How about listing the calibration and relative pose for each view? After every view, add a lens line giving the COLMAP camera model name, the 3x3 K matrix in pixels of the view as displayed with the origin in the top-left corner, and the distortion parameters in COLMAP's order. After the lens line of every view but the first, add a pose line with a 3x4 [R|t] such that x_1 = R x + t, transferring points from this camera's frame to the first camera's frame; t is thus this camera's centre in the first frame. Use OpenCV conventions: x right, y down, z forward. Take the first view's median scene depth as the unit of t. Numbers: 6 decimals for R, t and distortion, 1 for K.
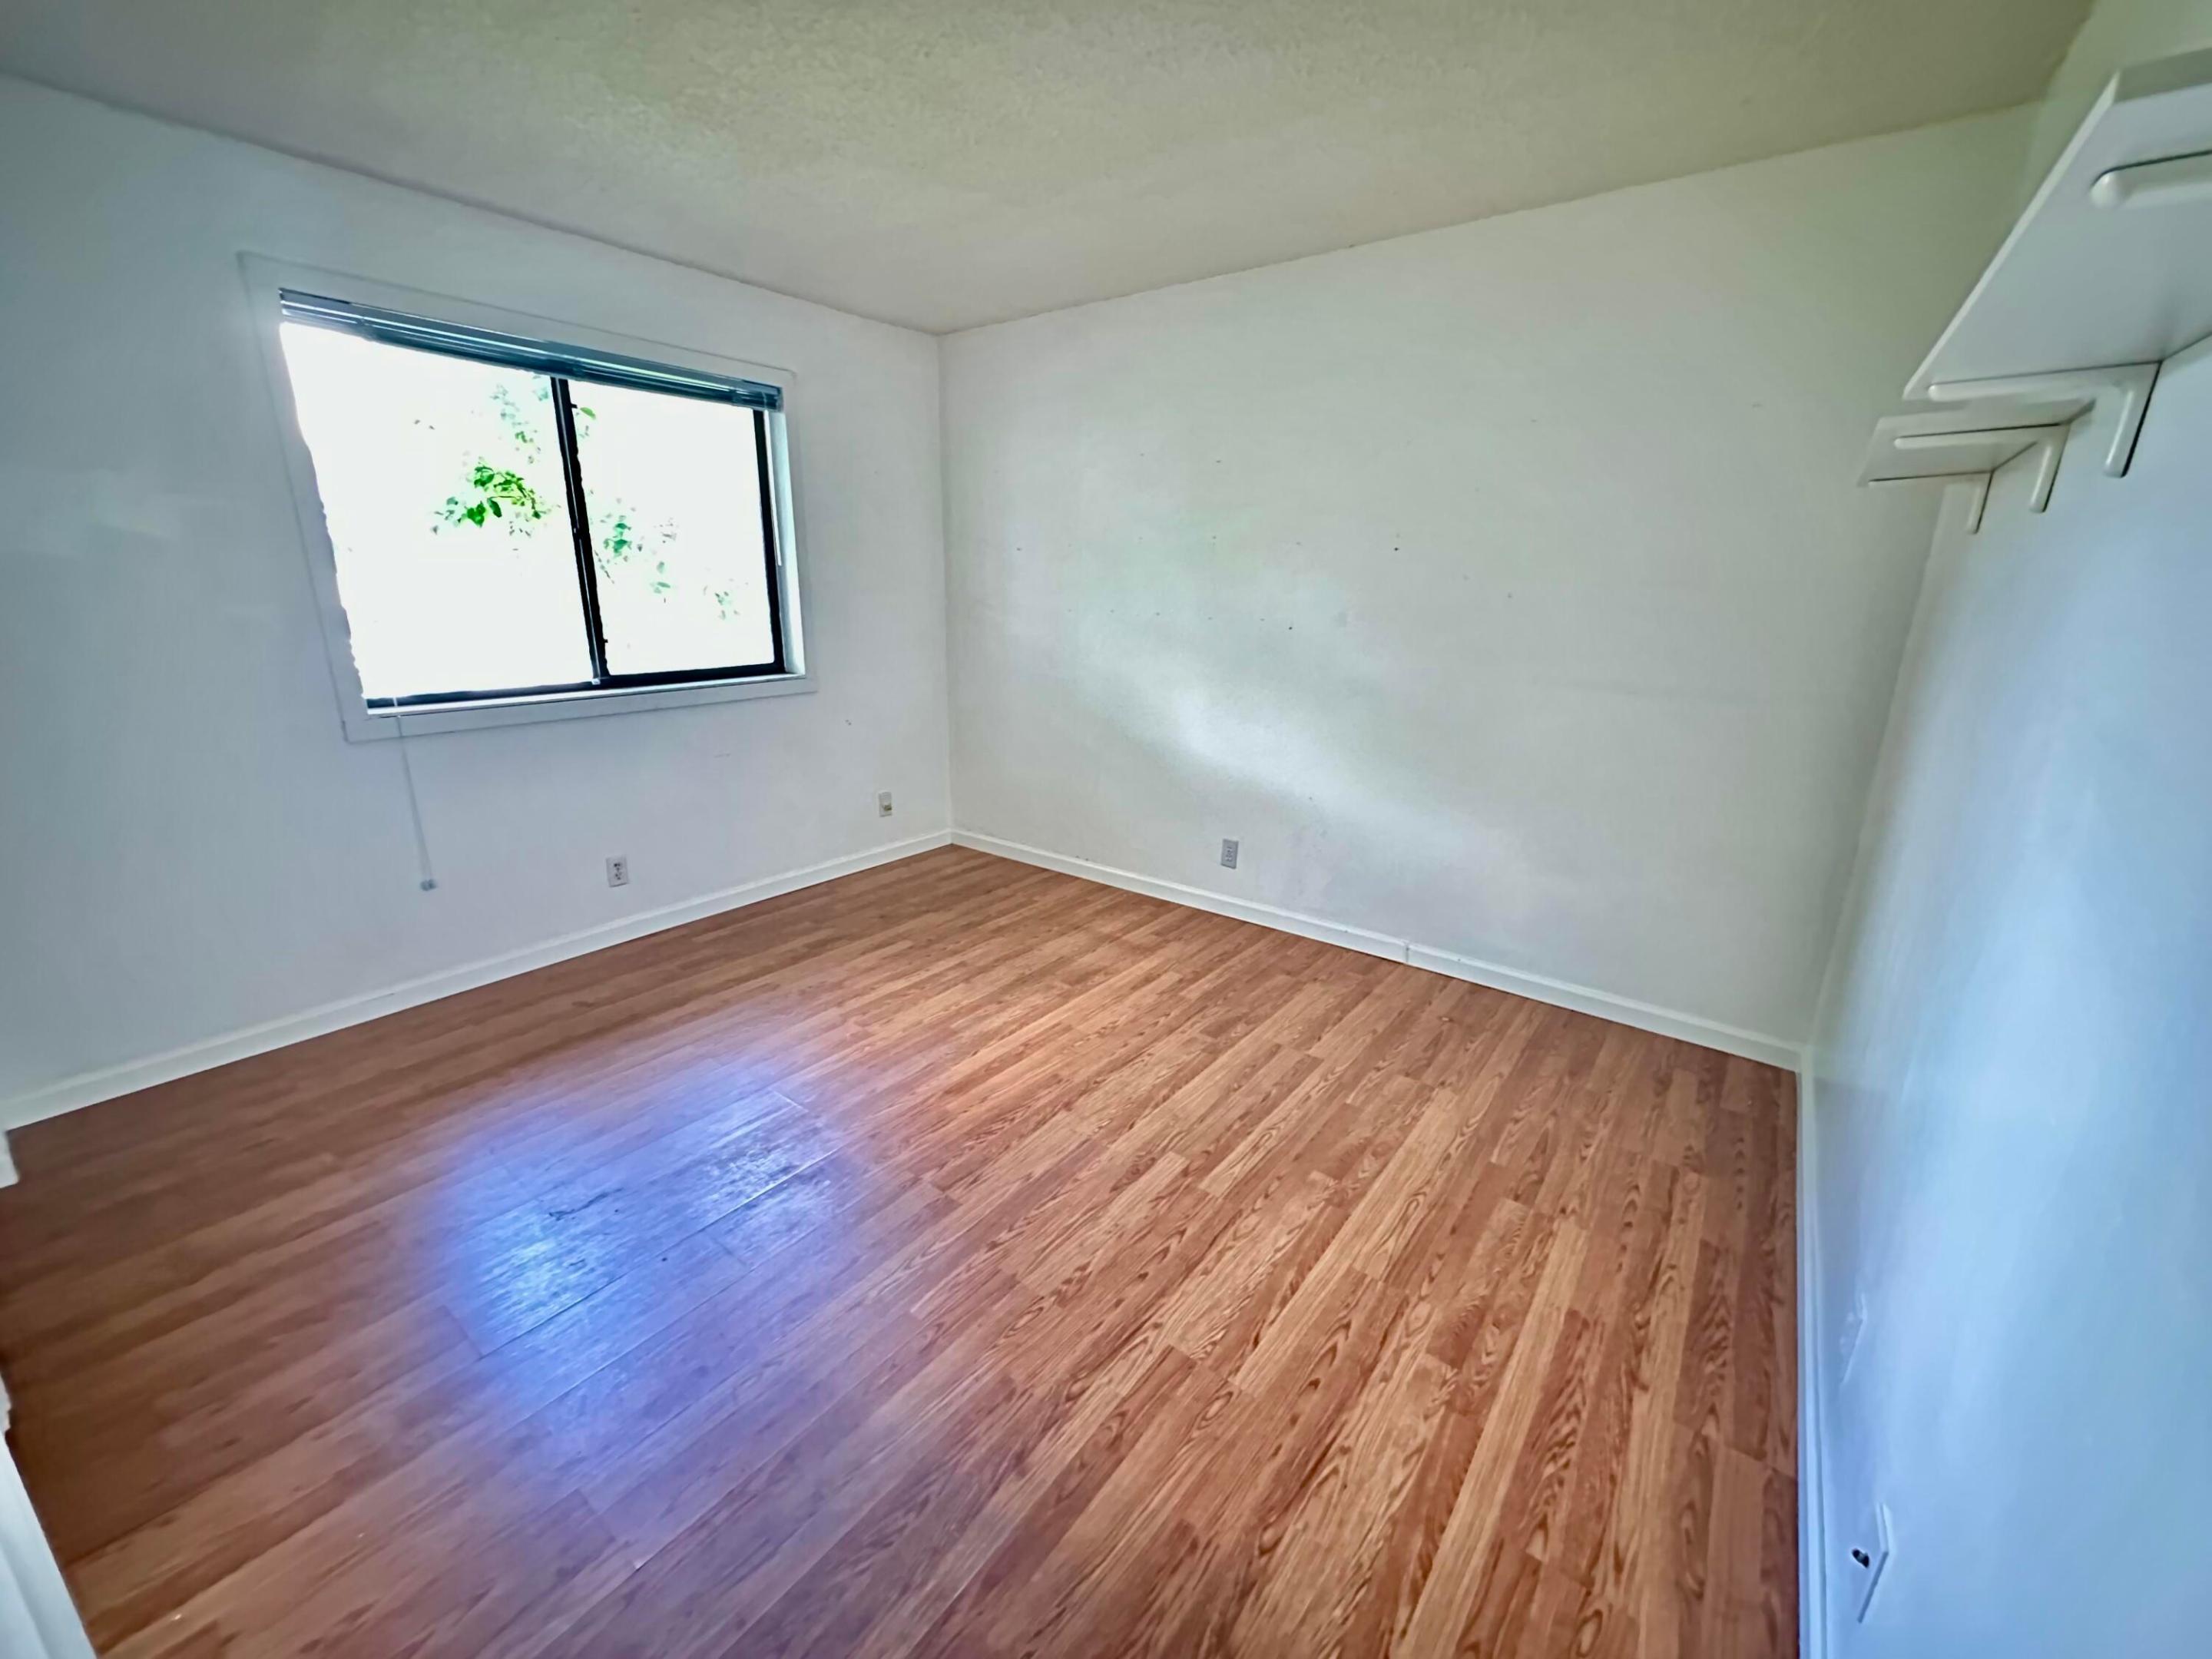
lens RADIAL K [[884.9, 0, 1124.4], [0, 884.9, 819.1], [0, 0, 1]] dist [-0.006571, 0.001156]
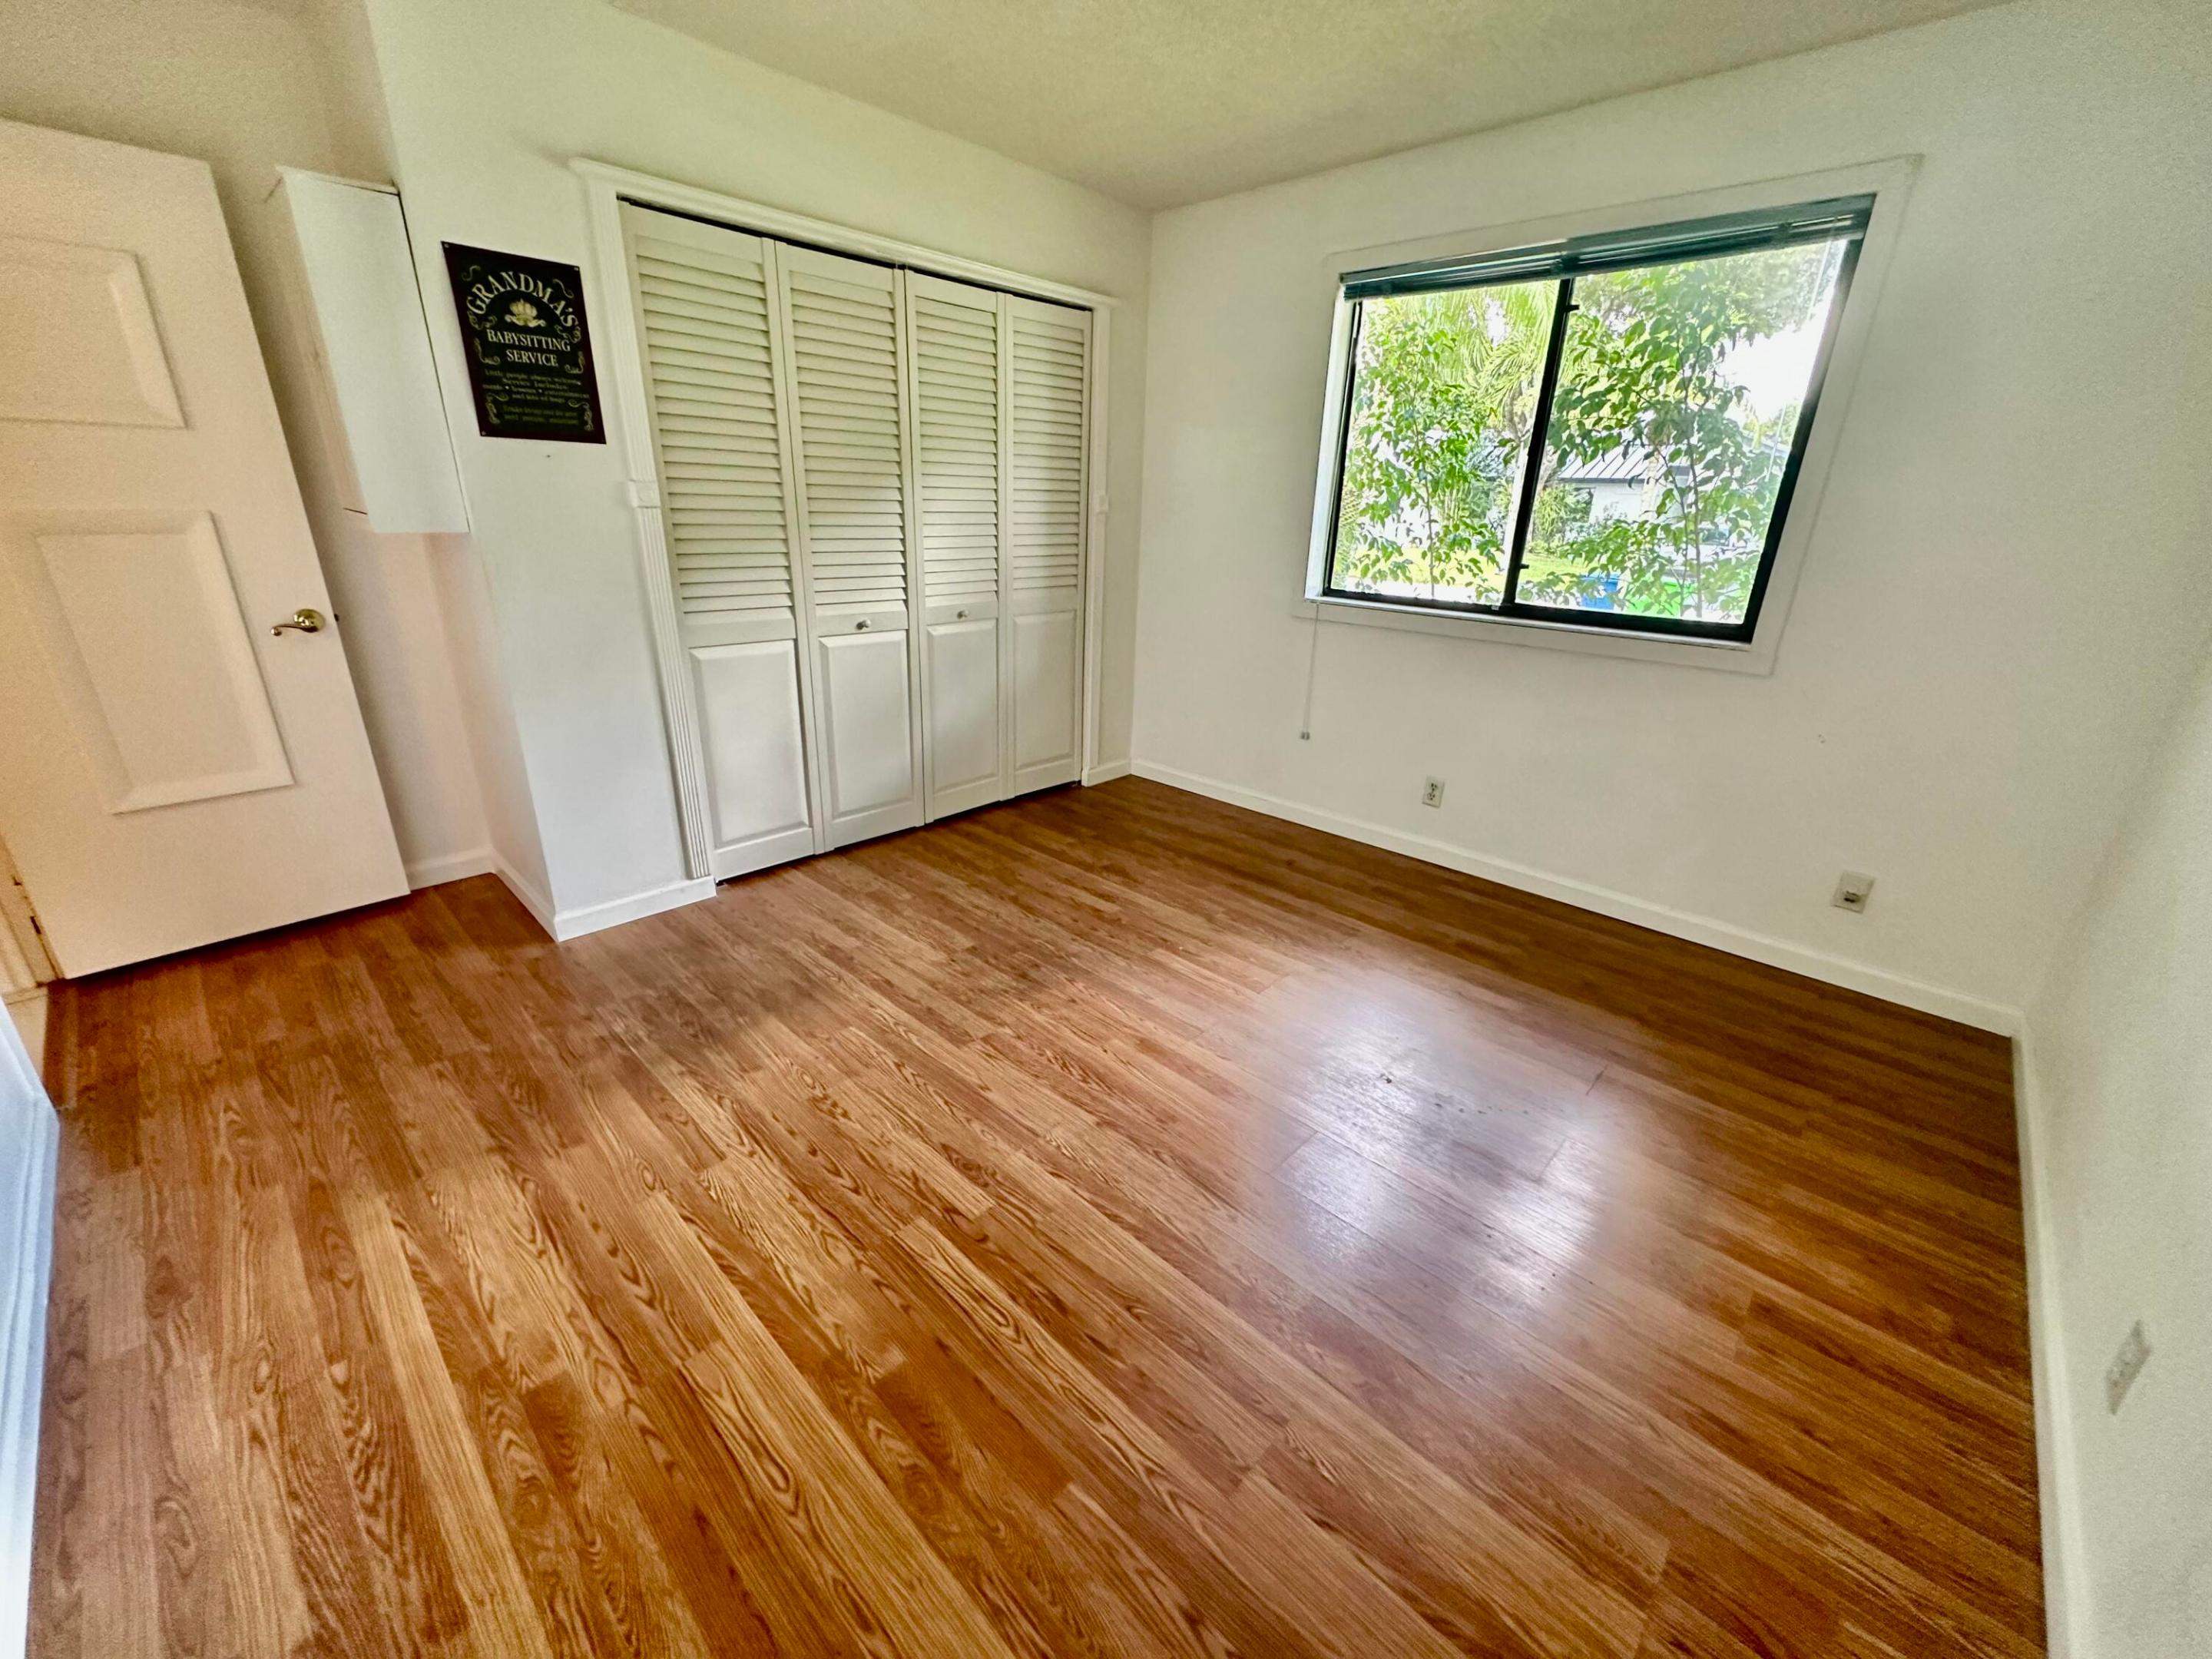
lens RADIAL K [[884.9, 0, 1098.6], [0, 884.9, 830.8], [0, 0, 1]] dist [-0.006571, 0.001156]
pose [[-0.130400, 0.331467, -0.934412, 0.593762], [-0.295164, 0.886747, 0.355749, -0.200624], [0.946506, 0.322194, -0.017795, 0.887213]]
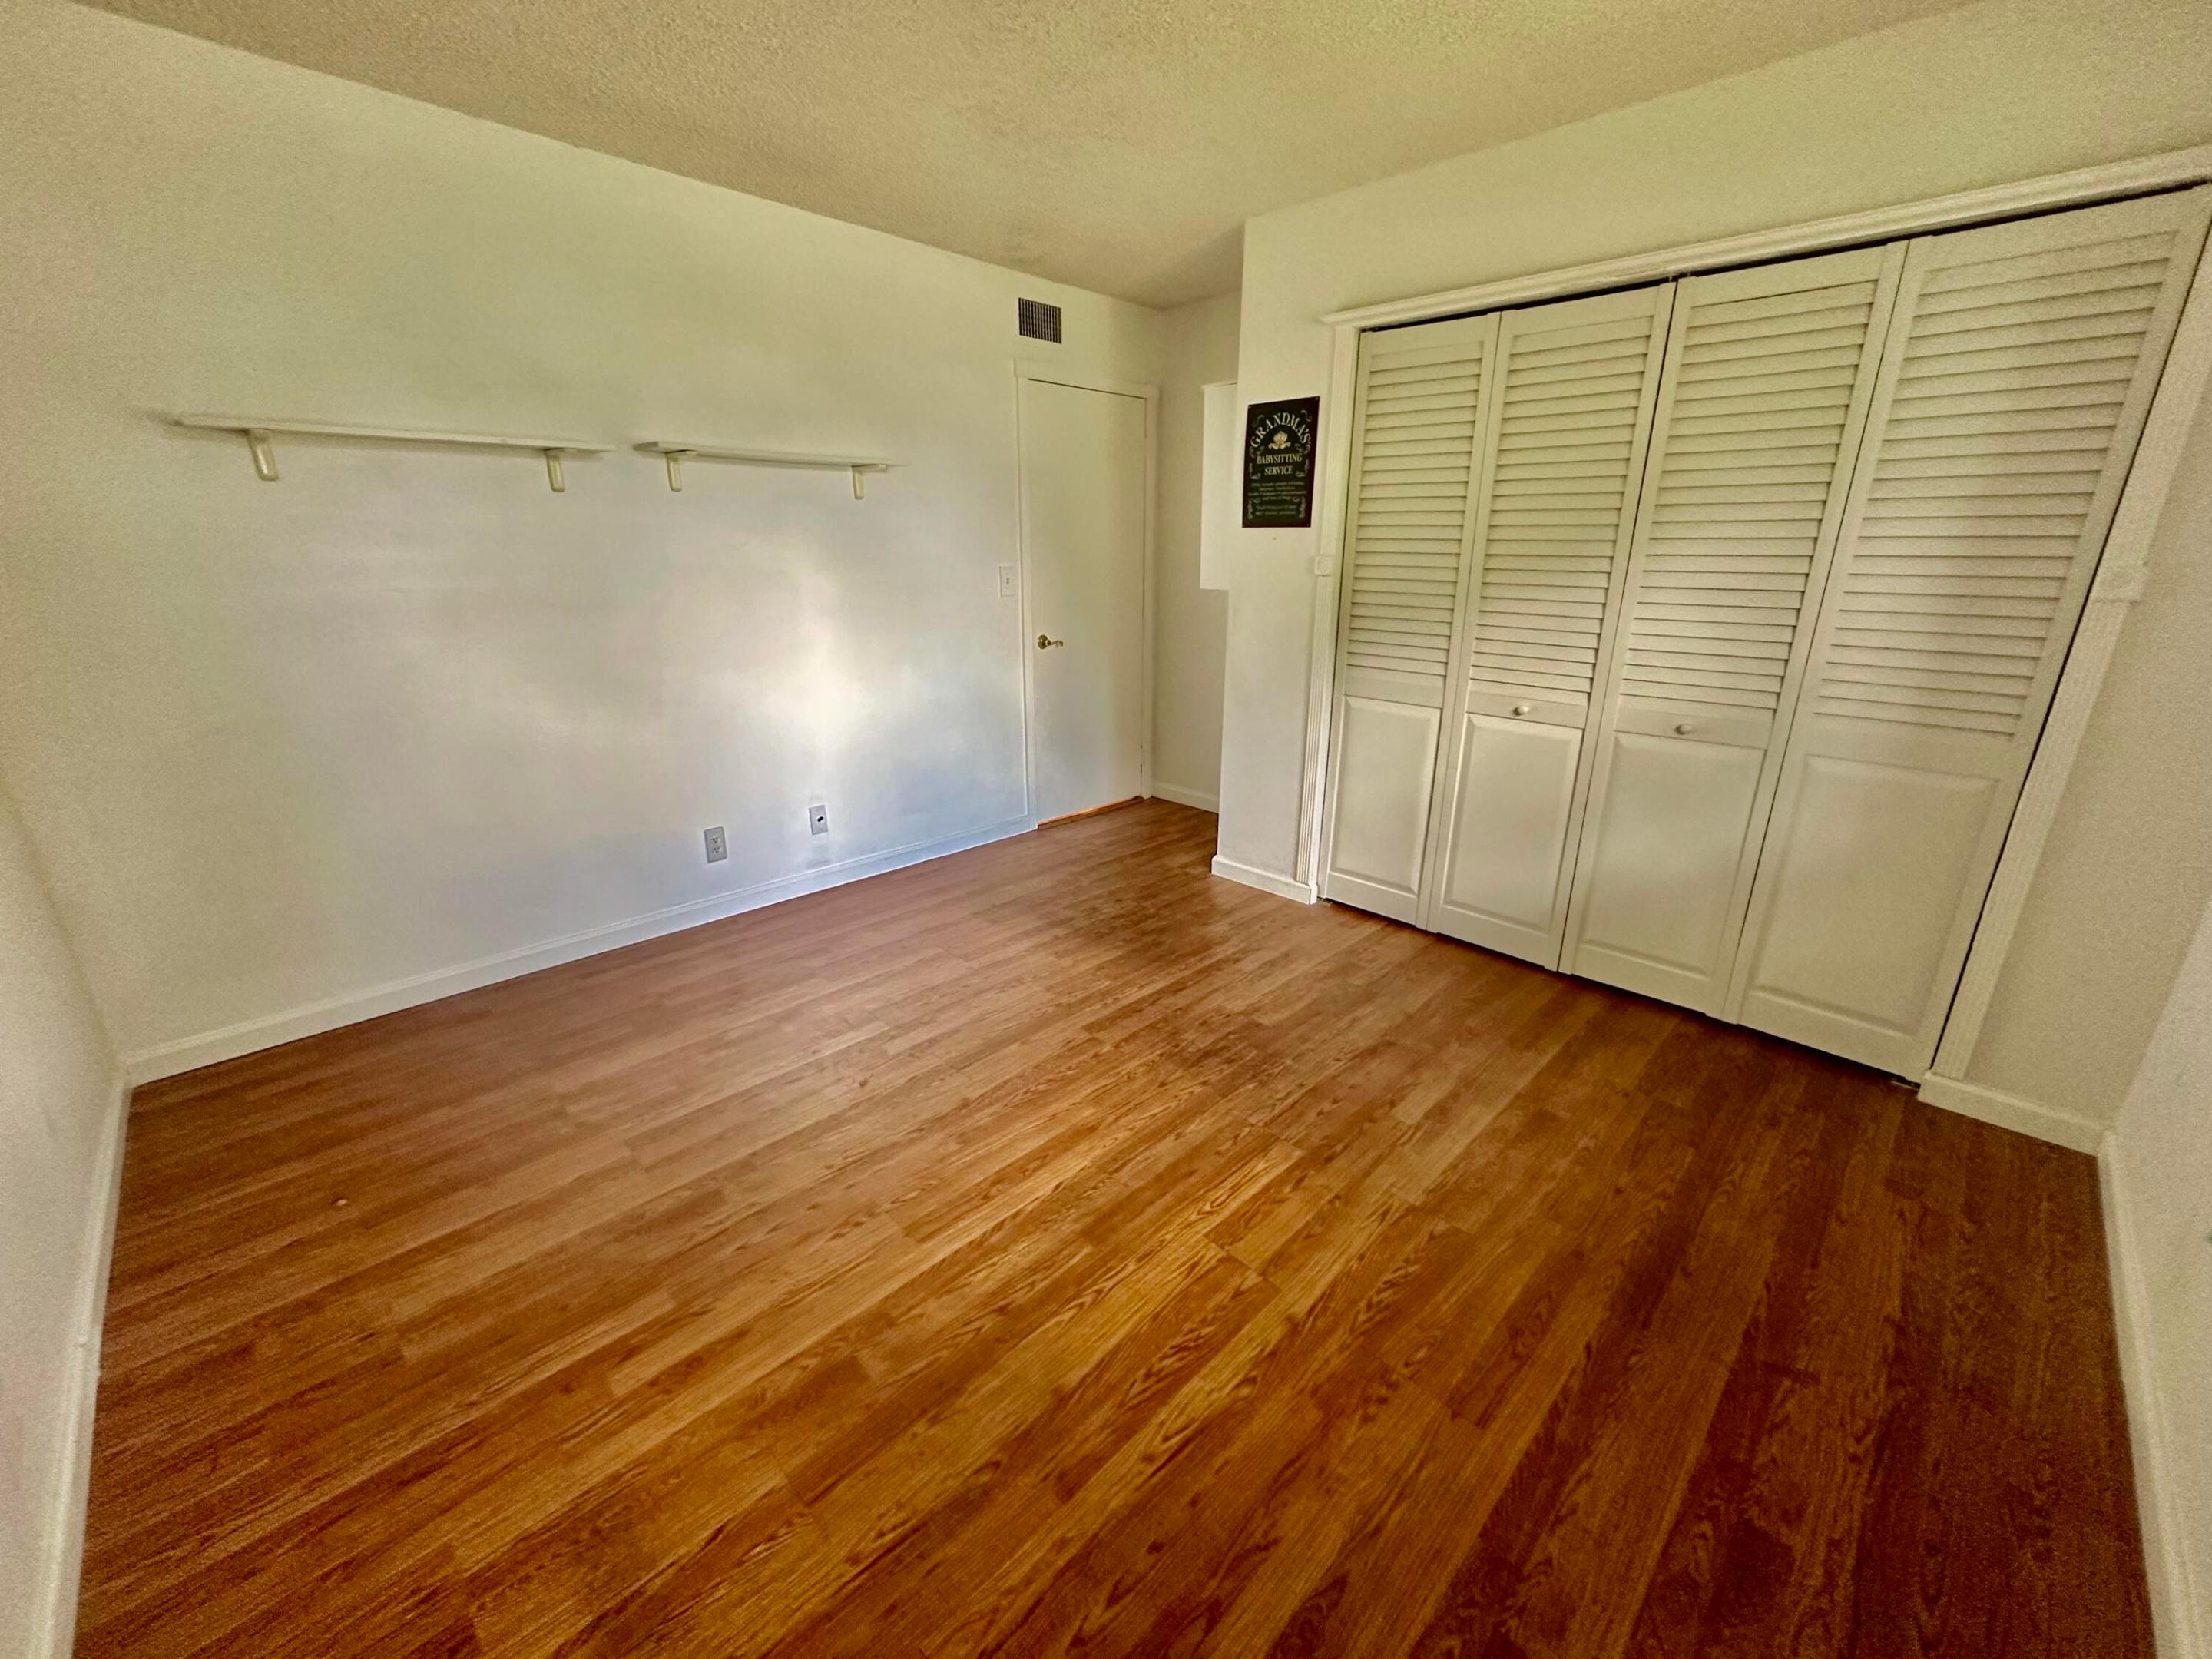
lens RADIAL K [[884.9, 0, 1106.6], [0, 884.9, 822.8], [0, 0, 1]] dist [-0.006571, 0.001156]
pose [[-0.987407, -0.067208, 0.143216, -0.312033], [0.021659, 0.839322, 0.543202, -0.408190], [-0.156712, 0.539464, -0.827297, 1.528796]]
